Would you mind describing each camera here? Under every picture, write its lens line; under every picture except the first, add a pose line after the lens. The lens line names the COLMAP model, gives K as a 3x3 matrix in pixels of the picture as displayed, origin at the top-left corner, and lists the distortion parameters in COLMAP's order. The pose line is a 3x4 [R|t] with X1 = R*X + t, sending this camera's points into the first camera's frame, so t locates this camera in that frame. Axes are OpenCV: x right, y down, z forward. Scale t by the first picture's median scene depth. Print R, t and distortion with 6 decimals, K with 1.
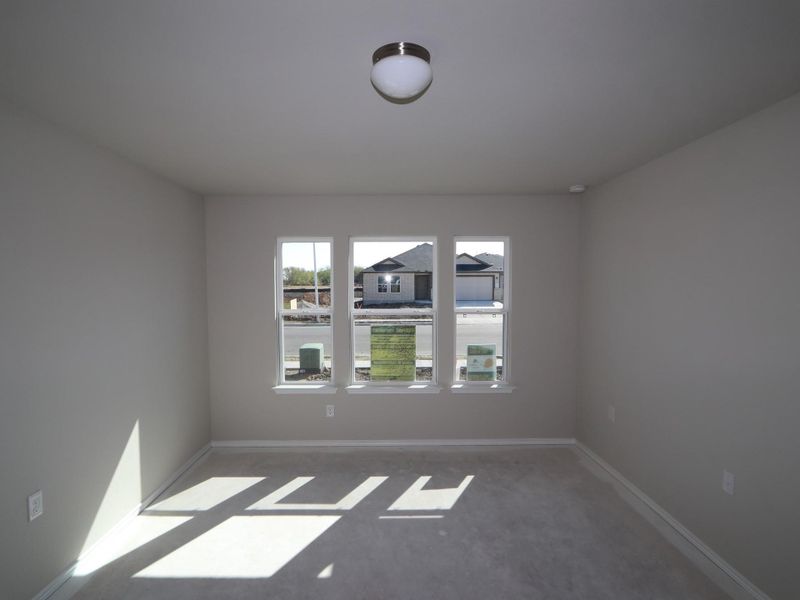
lens RADIAL K [[424.1, 0, 400.0], [0, 424.1, 300.0], [0, 0, 1]] dist [-0.022623, 0.000265]
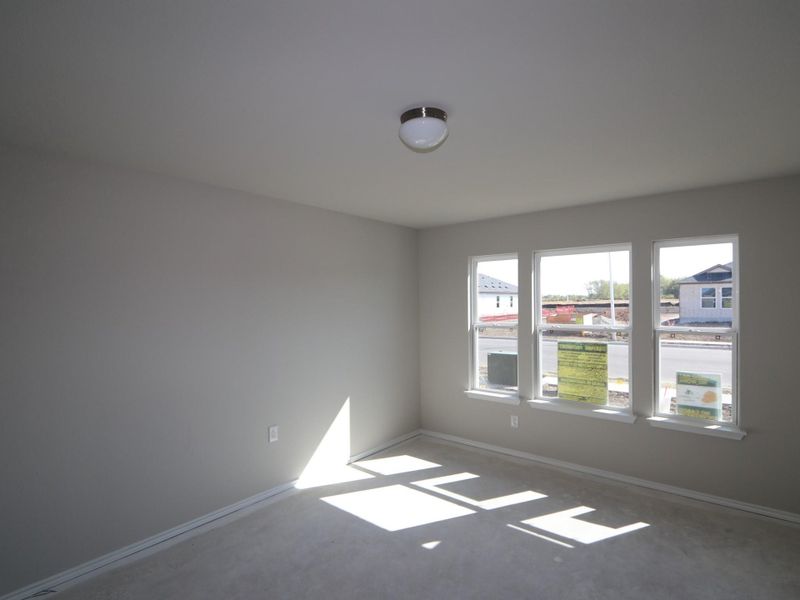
lens RADIAL K [[436.3, 0, 400.0], [0, 436.3, 300.0], [0, 0, 1]] dist [-0.023299, 0.001740]
pose [[0.748267, -0.004974, -0.663379, 0.321813], [-0.017674, 0.999467, -0.027430, -0.000114], [0.663162, 0.032250, 0.747781, 0.009803]]
